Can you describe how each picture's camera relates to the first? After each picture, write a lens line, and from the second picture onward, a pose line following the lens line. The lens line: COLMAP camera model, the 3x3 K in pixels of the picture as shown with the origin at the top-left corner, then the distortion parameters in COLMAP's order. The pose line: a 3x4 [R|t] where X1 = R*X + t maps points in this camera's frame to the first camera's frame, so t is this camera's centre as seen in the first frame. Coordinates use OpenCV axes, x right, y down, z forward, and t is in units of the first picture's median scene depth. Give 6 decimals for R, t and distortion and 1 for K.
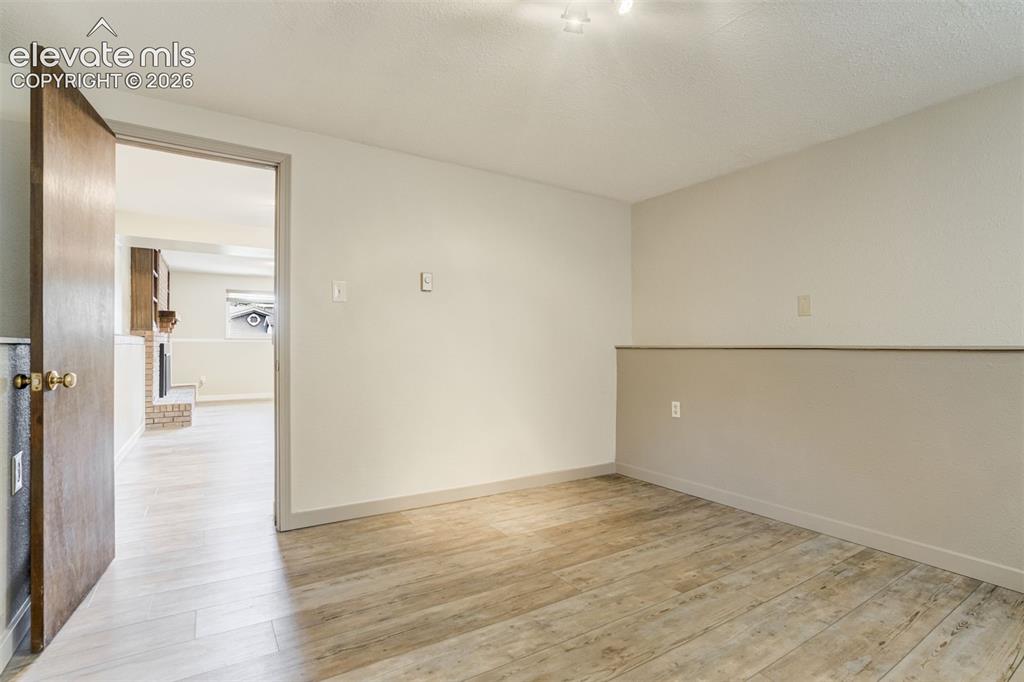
lens RADIAL K [[480.3, 0, 520.4], [0, 480.3, 347.3], [0, 0, 1]] dist [-0.040016, 0.015750]
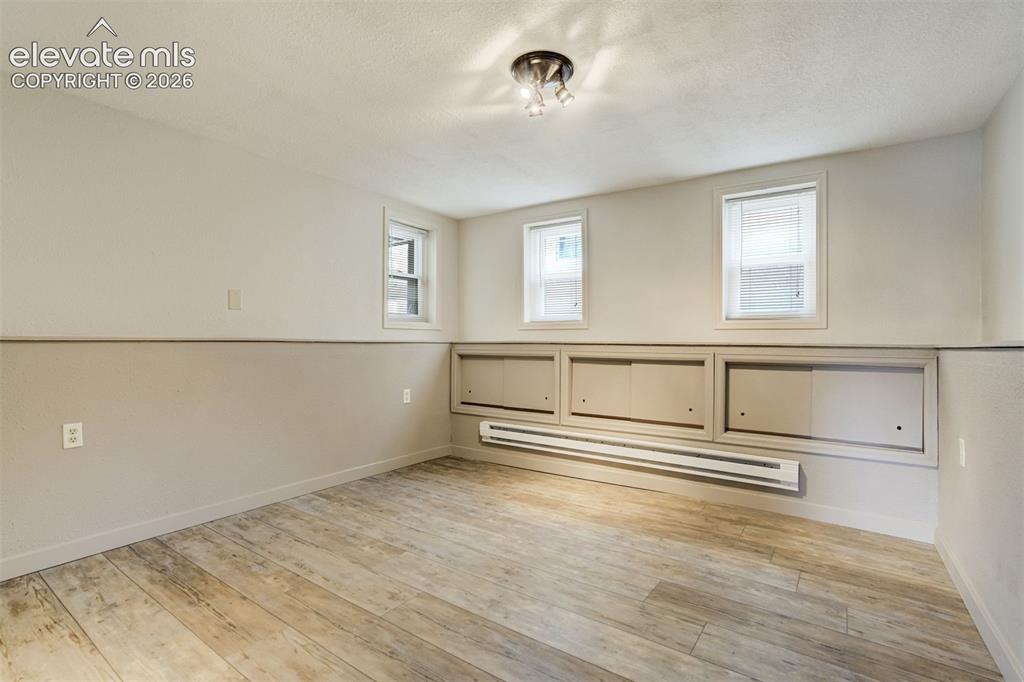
lens RADIAL K [[480.3, 0, 506.9], [0, 480.3, 336.1], [0, 0, 1]] dist [-0.040016, 0.015750]
pose [[-0.334676, -0.001866, 0.942332, -0.678159], [-0.001857, 0.999997, 0.001320, -0.011445], [-0.942332, -0.001308, -0.334678, 0.929040]]
